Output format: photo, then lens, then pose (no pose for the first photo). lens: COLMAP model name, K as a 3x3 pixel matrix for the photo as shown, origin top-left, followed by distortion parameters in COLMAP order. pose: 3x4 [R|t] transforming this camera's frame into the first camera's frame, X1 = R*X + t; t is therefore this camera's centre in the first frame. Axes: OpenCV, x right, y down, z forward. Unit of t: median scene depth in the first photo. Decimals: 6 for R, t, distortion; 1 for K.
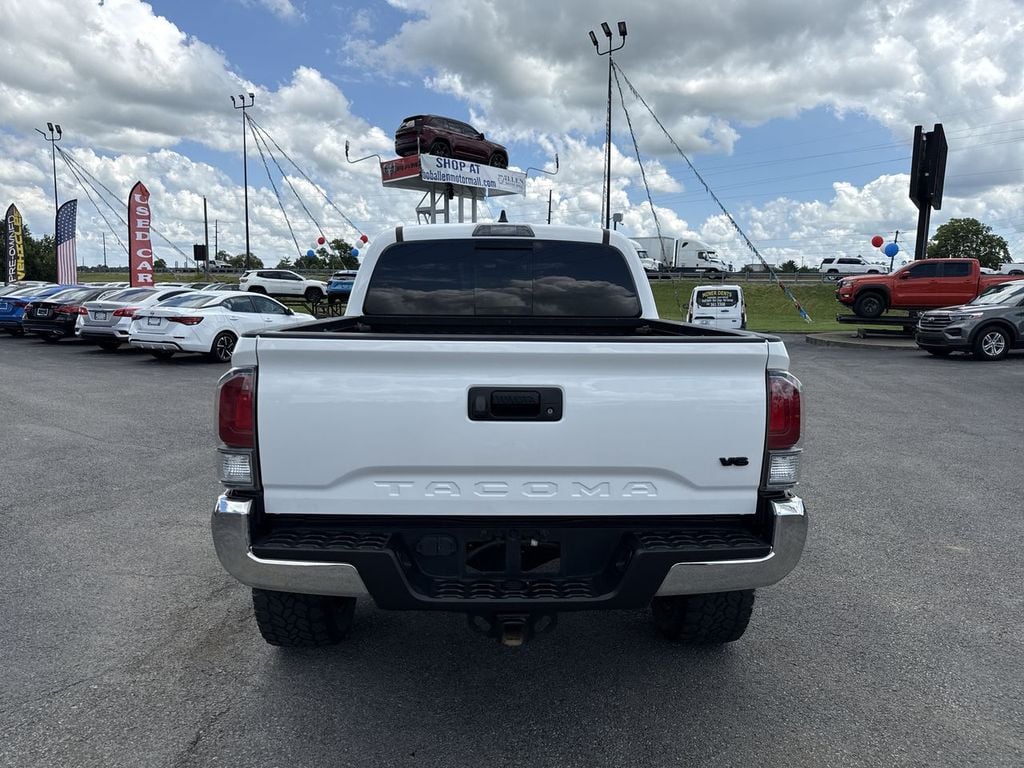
lens RADIAL K [[723.5, 0, 512.0], [0, 723.5, 384.0], [0, 0, 1]] dist [0.057315, -0.074055]
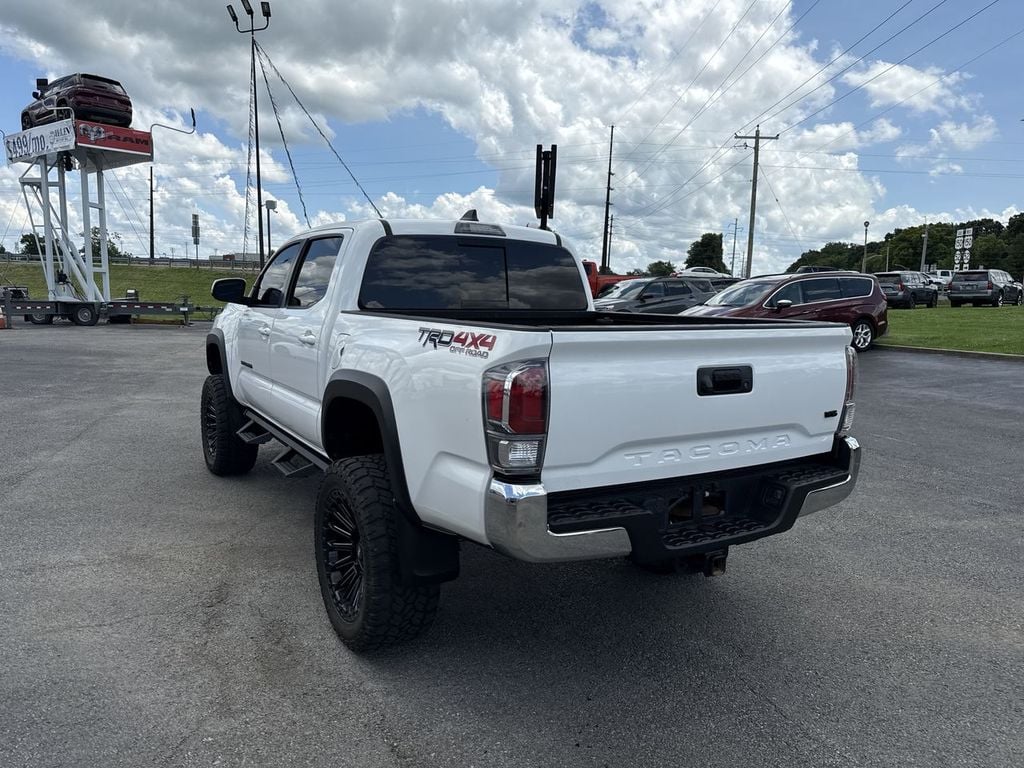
lens RADIAL K [[722.9, 0, 504.9], [0, 722.9, 383.3], [0, 0, 1]] dist [0.054273, -0.069996]
pose [[0.870138, -0.054757, 0.489757, -0.497718], [0.049686, 0.998492, 0.023361, -0.008070], [-0.490297, 0.004007, 0.871546, 0.052804]]
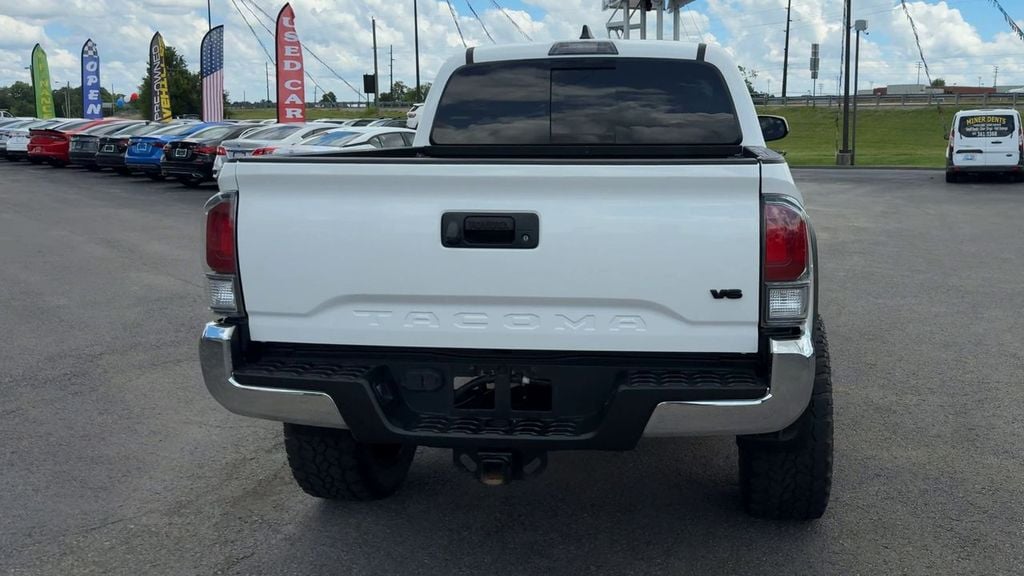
lens RADIAL K [[896.0, 0, 607.4], [0, 896.0, 239.2], [0, 0, 1]] dist [0.103070, -0.166123]
pose [[0.988321, 0.004185, -0.152330, 0.180288], [-0.004228, 0.999991, 0.000043, 0.020801], [0.152329, 0.000601, 0.988330, -0.078490]]
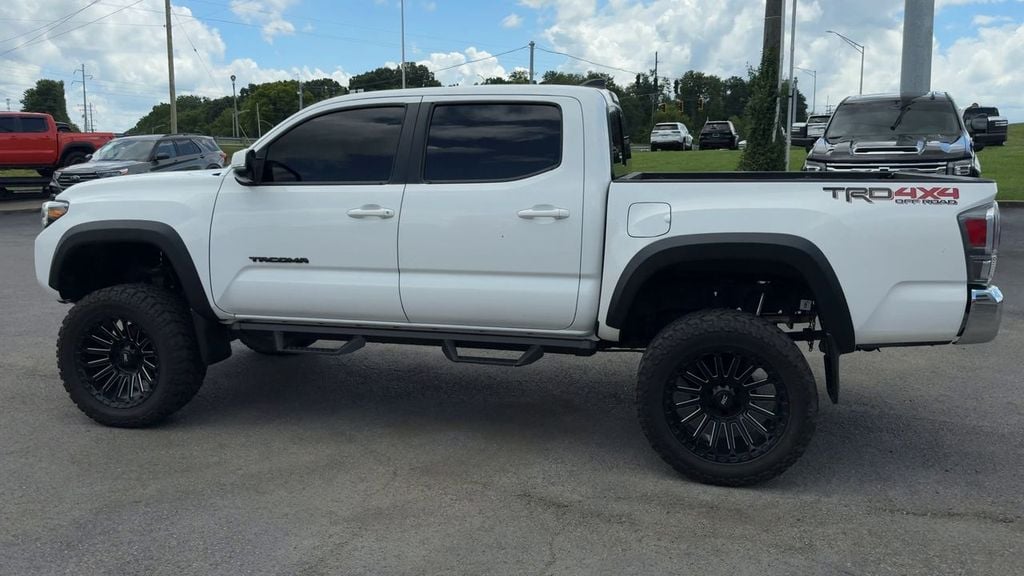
lens RADIAL K [[794.9, 0, 482.8], [0, 794.9, 248.9], [0, 0, 1]] dist [0.017270, -0.005841]
pose [[0.268796, -0.127018, 0.954785, -1.240100], [0.125744, 0.987411, 0.095958, -0.120618], [-0.954954, 0.094266, 0.281384, 0.842342]]
